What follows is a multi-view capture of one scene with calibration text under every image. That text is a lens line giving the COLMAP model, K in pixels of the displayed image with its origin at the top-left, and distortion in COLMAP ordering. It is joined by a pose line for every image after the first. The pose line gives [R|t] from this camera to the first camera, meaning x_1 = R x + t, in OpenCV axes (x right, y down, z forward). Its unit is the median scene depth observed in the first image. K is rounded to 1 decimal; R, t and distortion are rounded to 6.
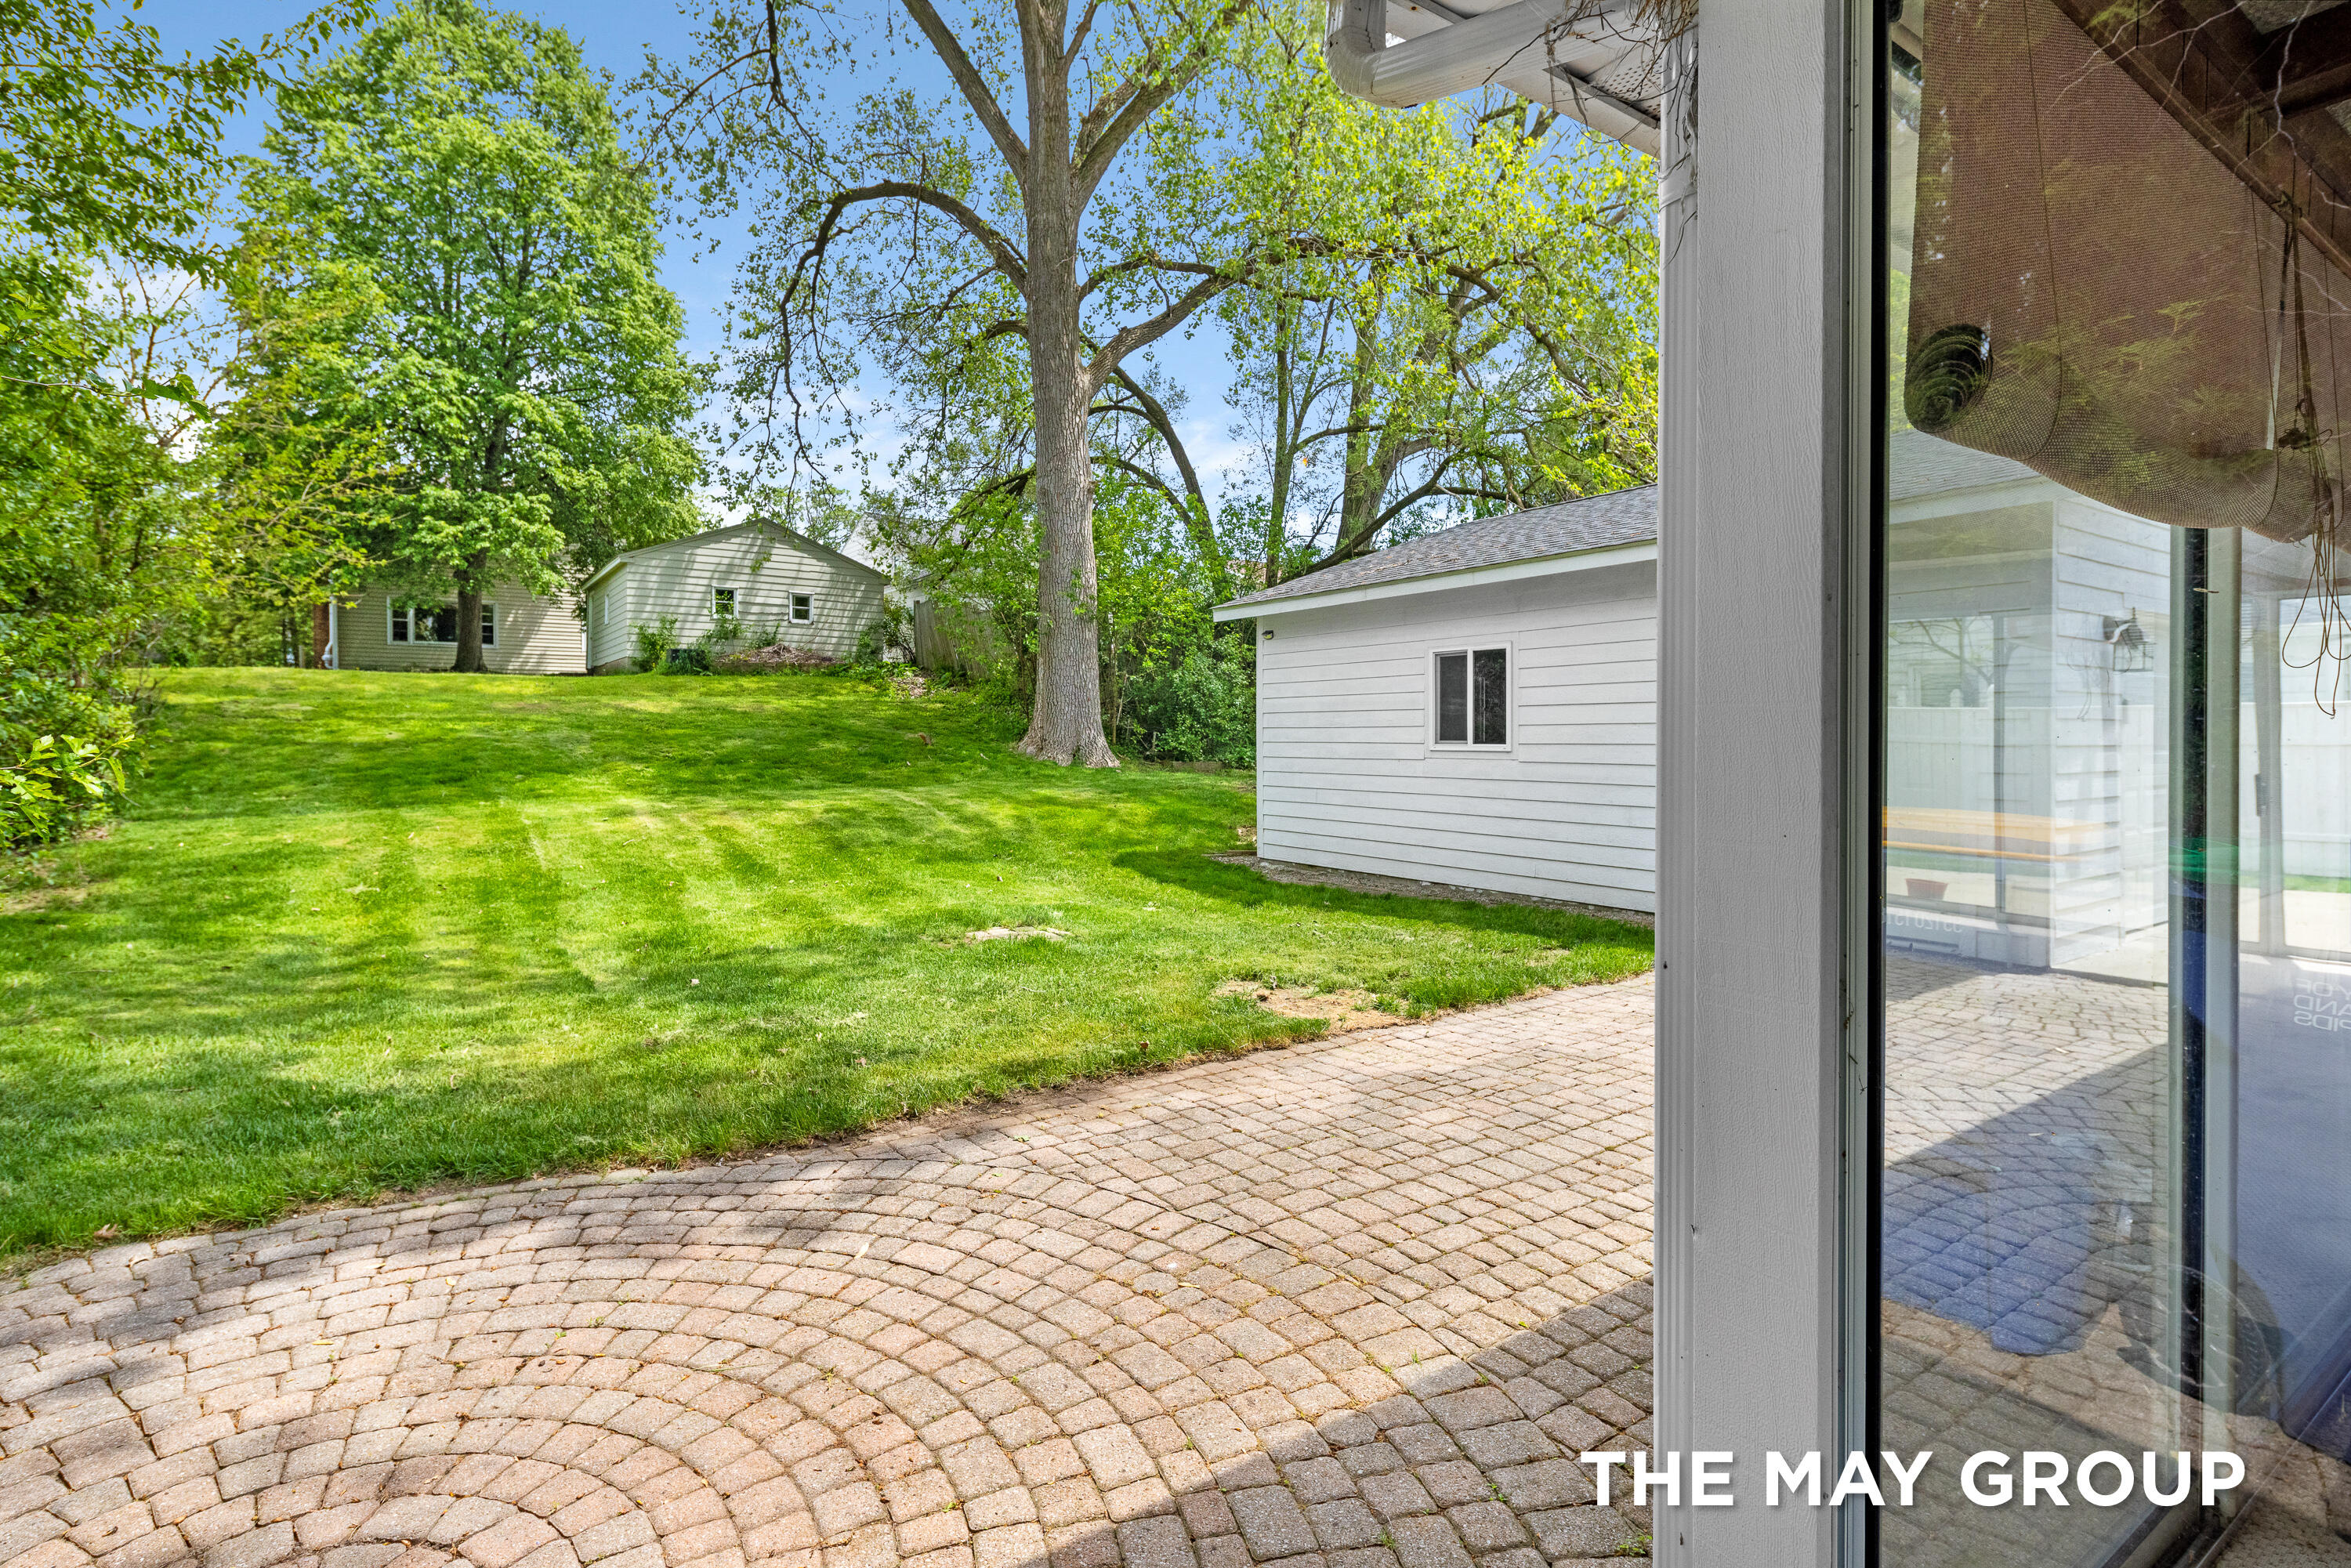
lens RADIAL K [[1142.6, 0, 1170.4], [0, 1142.6, 750.5], [0, 0, 1]] dist [0.000384, -0.001056]
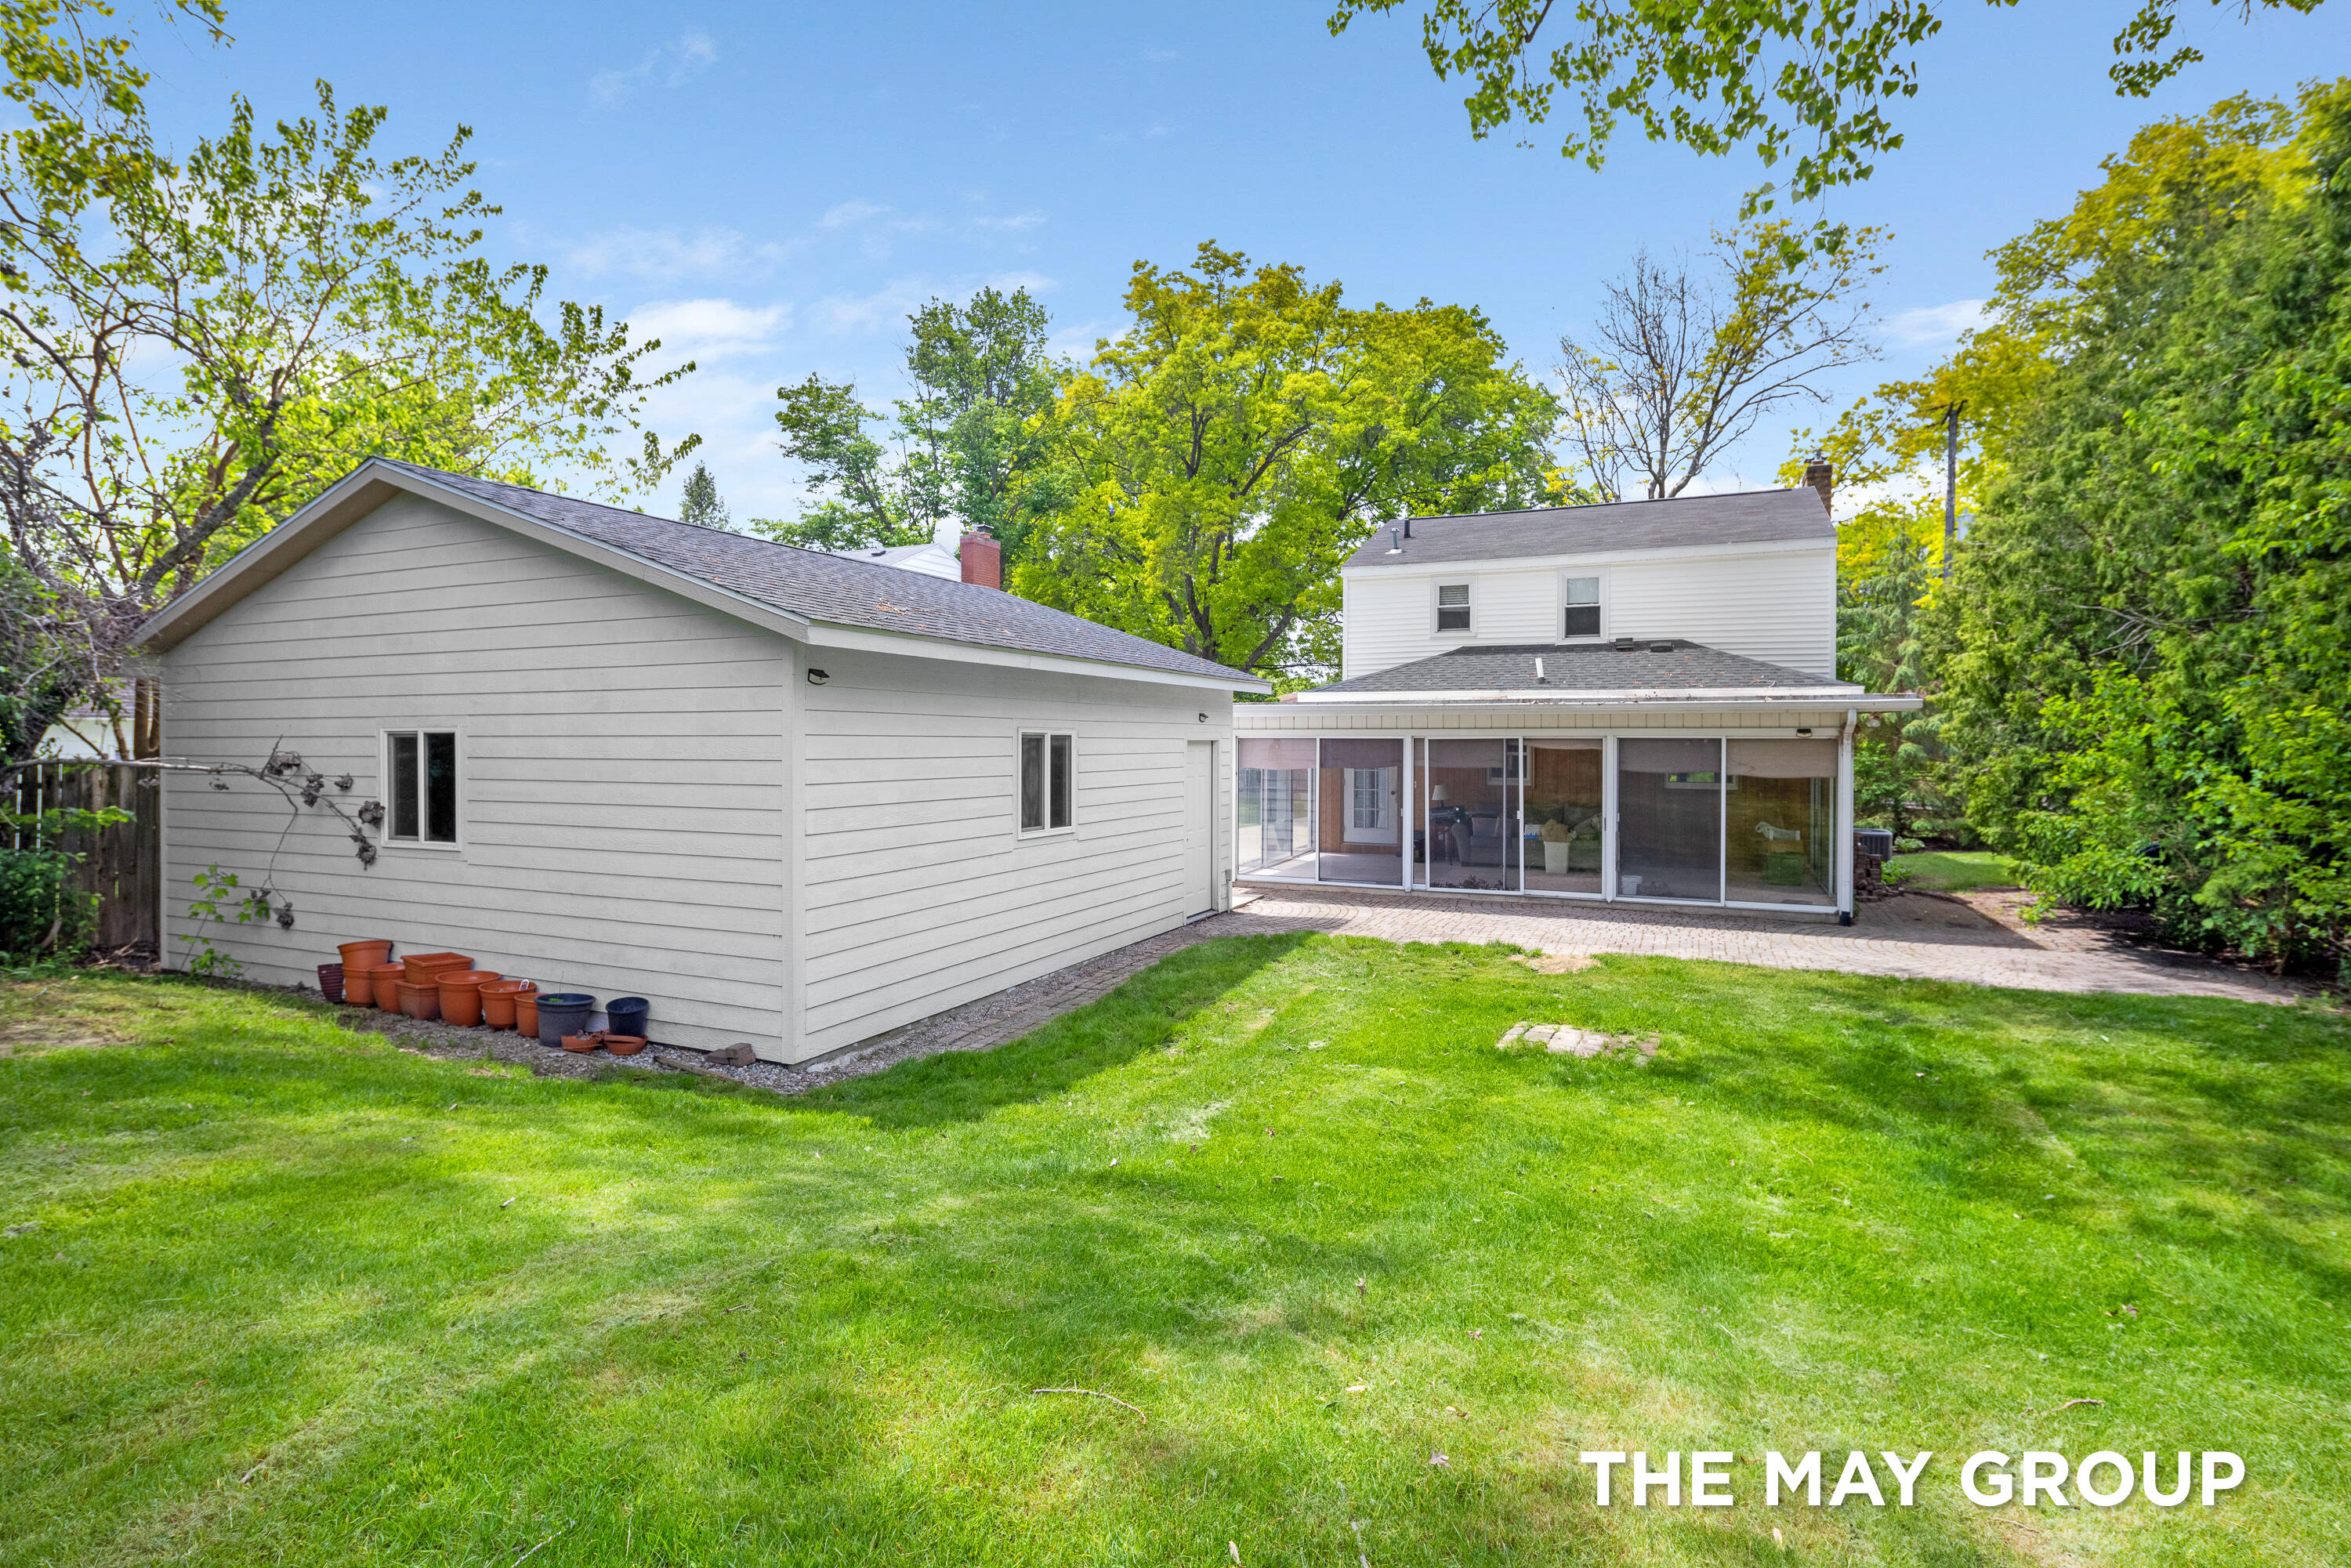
lens RADIAL K [[1142.6, 0, 1170.4], [0, 1142.6, 750.5], [0, 0, 1]] dist [0.000384, -0.001056]
pose [[-0.522077, -0.001767, 0.852897, -0.332832], [0.014304, 0.999839, 0.010827, -0.043360], [-0.852779, 0.017852, -0.521967, 0.745422]]
